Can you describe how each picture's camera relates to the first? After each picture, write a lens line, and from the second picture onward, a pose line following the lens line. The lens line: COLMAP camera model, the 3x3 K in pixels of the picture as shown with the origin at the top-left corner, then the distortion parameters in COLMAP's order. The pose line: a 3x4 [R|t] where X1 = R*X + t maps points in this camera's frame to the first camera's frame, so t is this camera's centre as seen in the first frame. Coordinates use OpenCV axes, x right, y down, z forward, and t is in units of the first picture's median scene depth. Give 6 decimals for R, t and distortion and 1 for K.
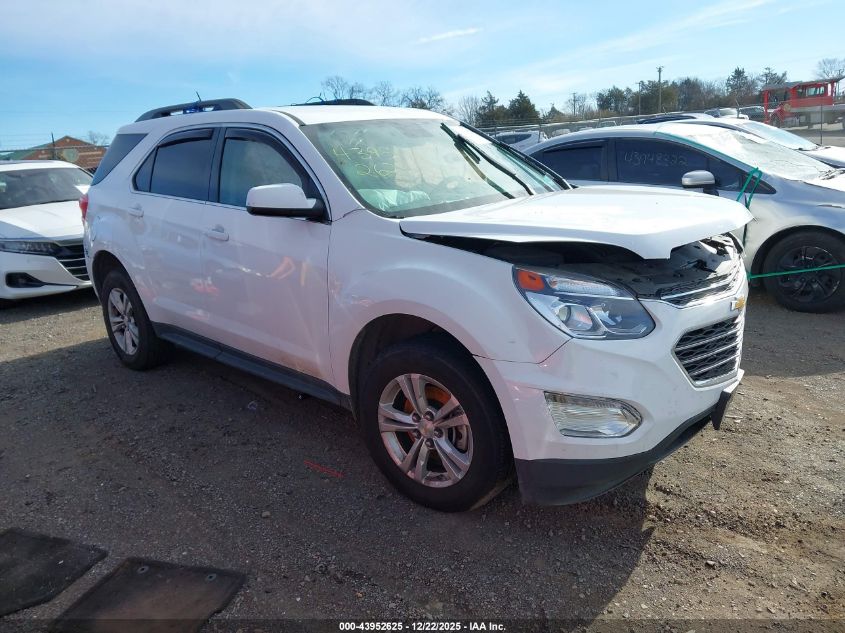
lens RADIAL K [[650.5, 0, 402.5], [0, 650.5, 326.4], [0, 0, 1]] dist [0.022884, -0.032956]
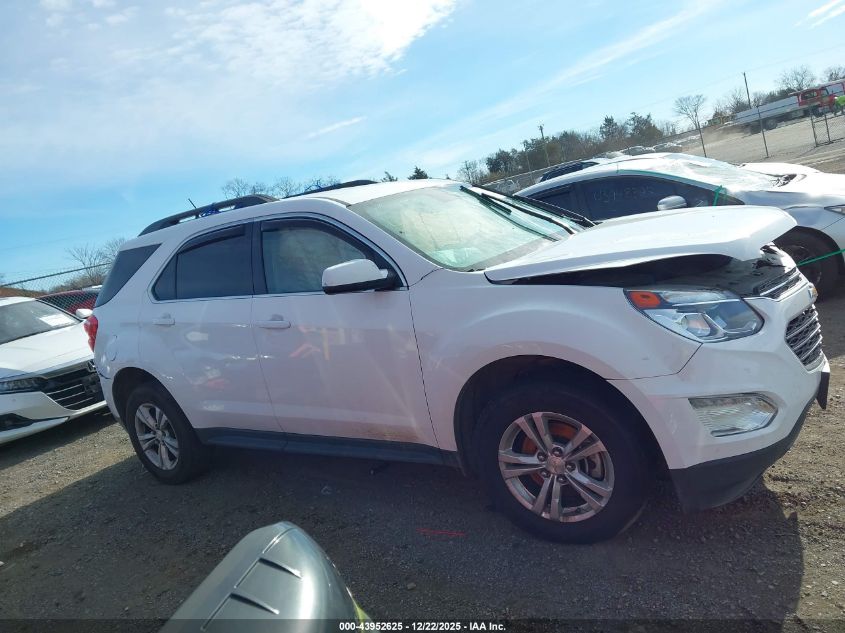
lens RADIAL K [[650.5, 0, 395.1], [0, 650.5, 332.8], [0, 0, 1]] dist [0.022884, -0.032956]
pose [[0.977998, -0.176891, 0.110584, -0.217095], [0.188197, 0.976836, -0.101849, 0.009582], [-0.090006, 0.120420, 0.988634, -0.005395]]
